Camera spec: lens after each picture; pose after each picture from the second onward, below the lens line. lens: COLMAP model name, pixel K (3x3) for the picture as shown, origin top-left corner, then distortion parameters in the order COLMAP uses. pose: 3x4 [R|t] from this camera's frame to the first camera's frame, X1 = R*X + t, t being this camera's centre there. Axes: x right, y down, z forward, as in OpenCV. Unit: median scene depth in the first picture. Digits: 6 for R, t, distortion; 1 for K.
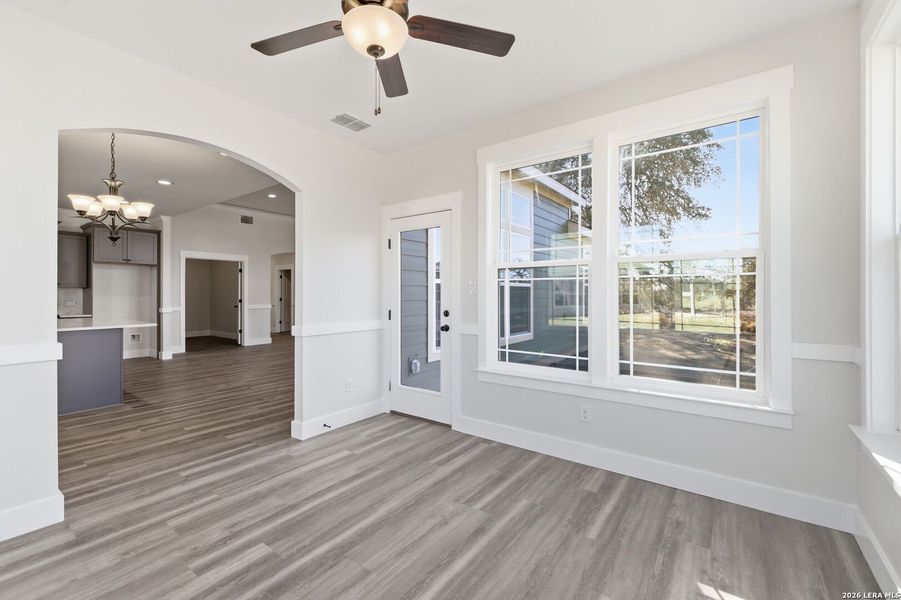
lens RADIAL K [[375.6, 0, 448.9], [0, 375.6, 296.5], [0, 0, 1]] dist [0.007205, -0.001141]
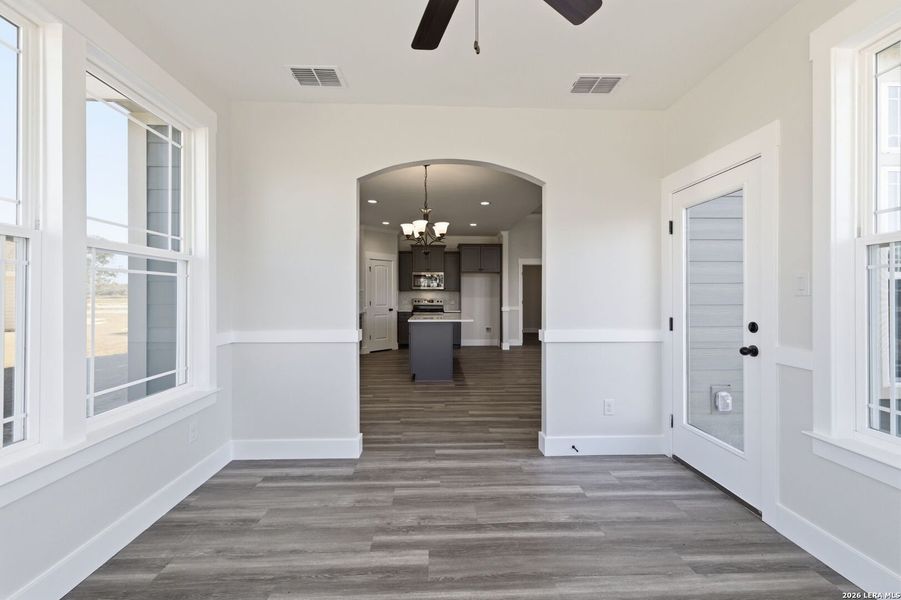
lens RADIAL K [[375.6, 0, 448.6], [0, 375.6, 296.6], [0, 0, 1]] dist [0.007205, -0.001141]
pose [[0.632155, 0.001743, -0.774840, 0.170445], [-0.004808, 0.999987, -0.001673, -0.001896], [0.774827, 0.004783, 0.632155, 0.243121]]
